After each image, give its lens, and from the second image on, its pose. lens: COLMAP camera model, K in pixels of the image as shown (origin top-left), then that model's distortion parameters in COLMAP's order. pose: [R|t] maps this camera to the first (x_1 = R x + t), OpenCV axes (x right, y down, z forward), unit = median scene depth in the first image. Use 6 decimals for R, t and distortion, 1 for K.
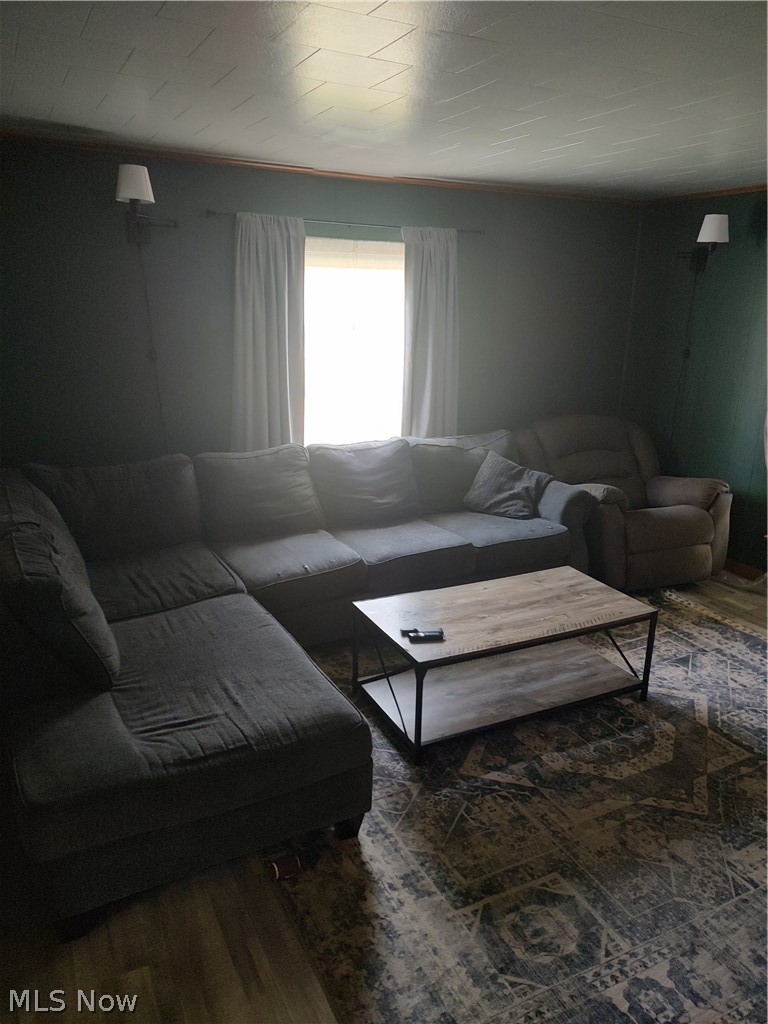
lens RADIAL K [[747.3, 0, 384.0], [0, 747.3, 512.0], [0, 0, 1]] dist [0.022141, -0.025050]
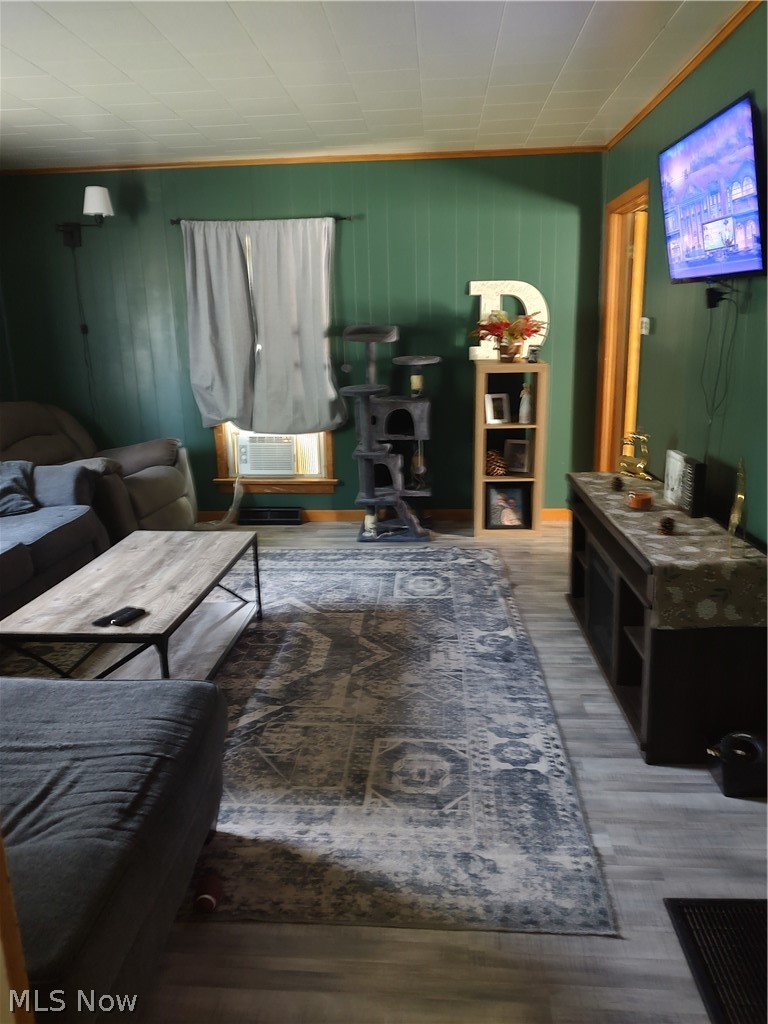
lens RADIAL K [[747.3, 0, 384.0], [0, 747.3, 512.0], [0, 0, 1]] dist [0.022141, -0.025050]
pose [[0.514206, -0.244241, 0.822155, -0.576589], [0.277741, 0.954360, 0.109807, 0.049587], [-0.811451, 0.171882, 0.558573, 0.325426]]
